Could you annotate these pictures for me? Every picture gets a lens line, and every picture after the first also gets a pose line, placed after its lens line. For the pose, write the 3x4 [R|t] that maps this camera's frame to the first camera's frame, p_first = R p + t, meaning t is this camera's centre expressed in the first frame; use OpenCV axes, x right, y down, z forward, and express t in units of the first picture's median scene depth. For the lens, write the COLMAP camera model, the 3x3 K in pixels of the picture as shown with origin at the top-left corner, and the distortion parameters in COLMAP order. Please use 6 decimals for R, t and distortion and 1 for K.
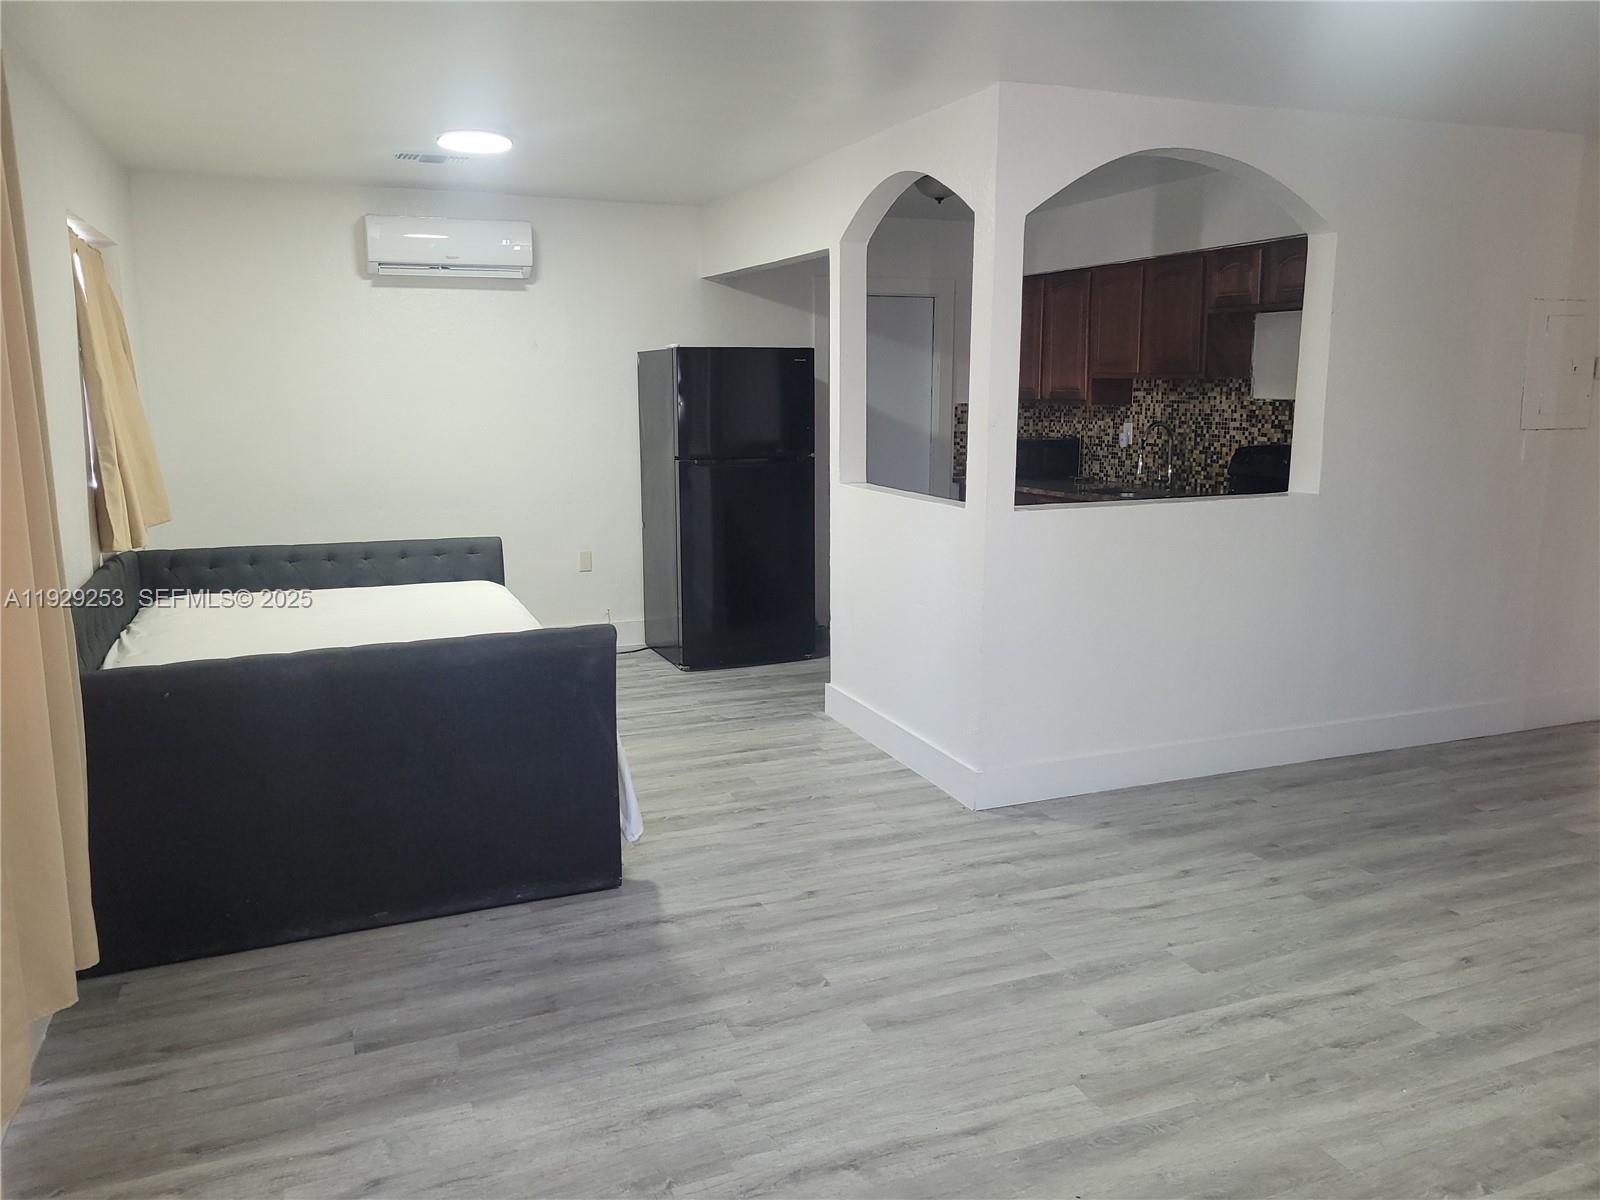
lens RADIAL K [[1203.0, 0, 791.8], [0, 1203.0, 606.3], [0, 0, 1]] dist [0.048070, -0.045916]
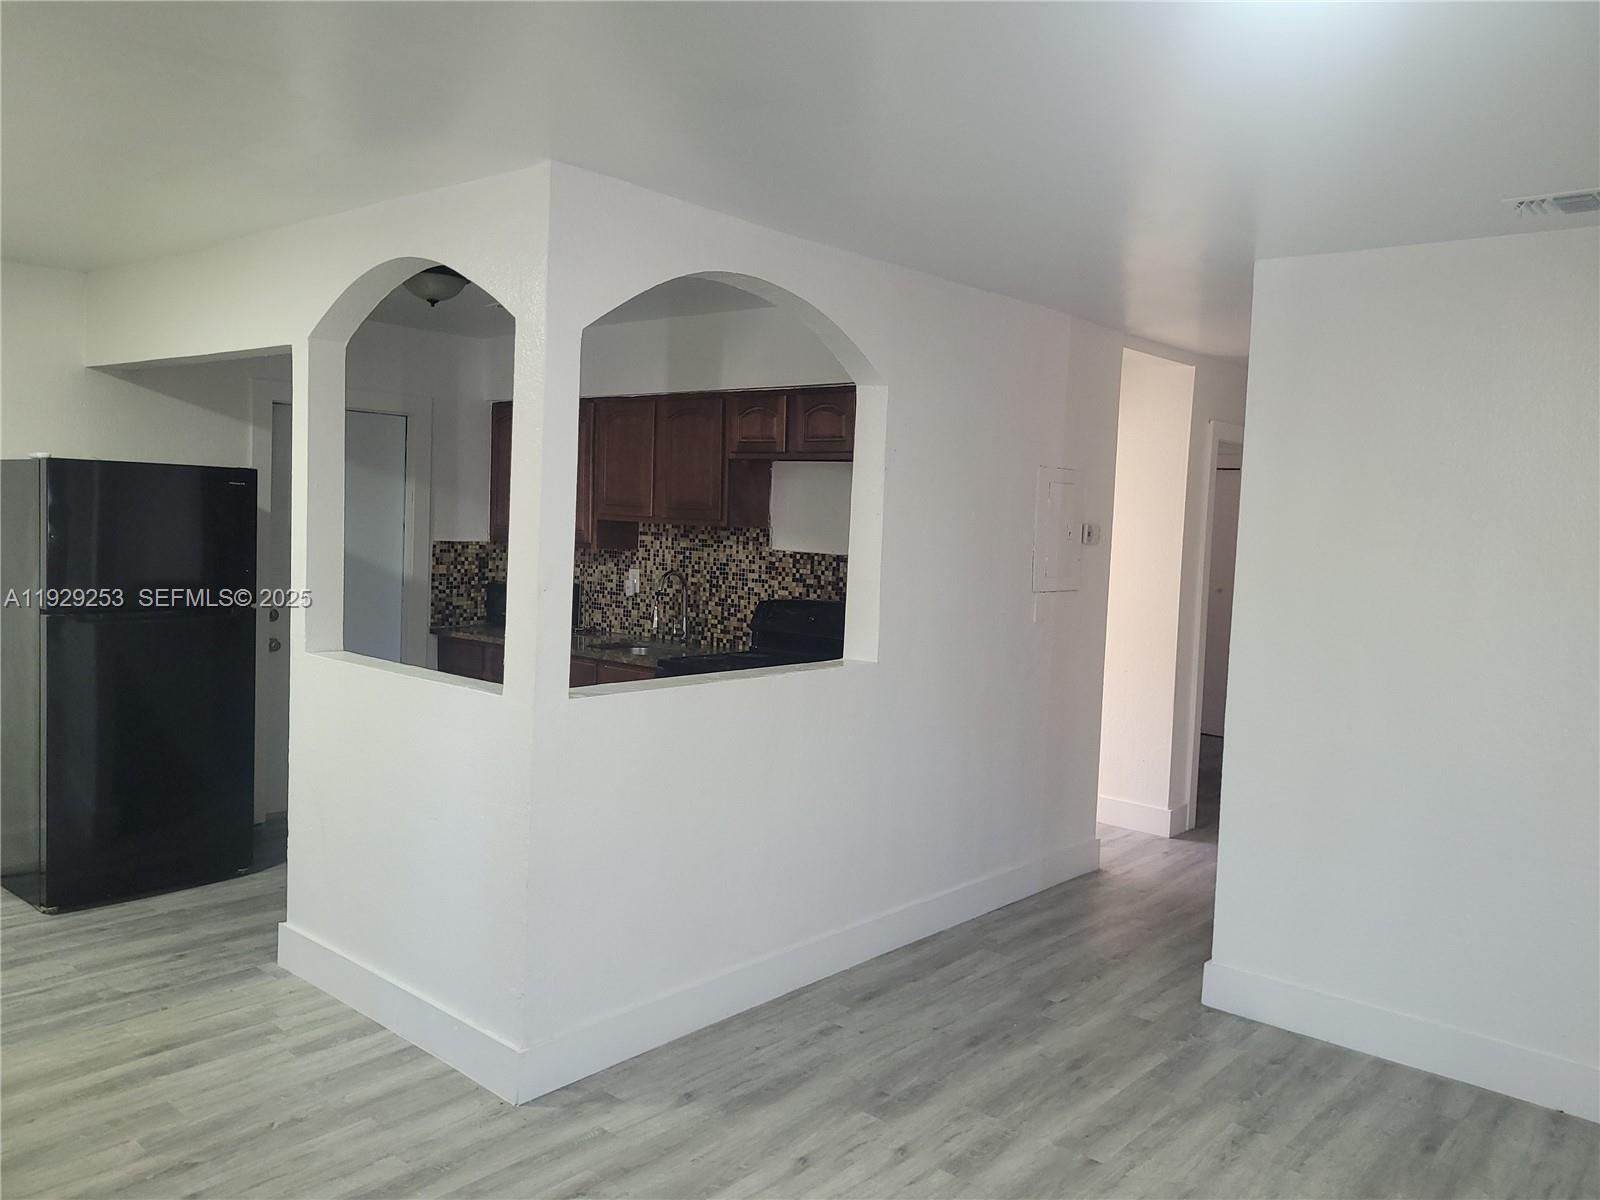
lens RADIAL K [[1203.0, 0, 784.3], [0, 1203.0, 589.4], [0, 0, 1]] dist [0.048070, -0.045916]
pose [[0.894516, 0.008828, 0.446948, -0.035361], [0.041812, 0.993770, -0.103312, -0.058879], [-0.445075, 0.111102, 0.888574, 0.228404]]
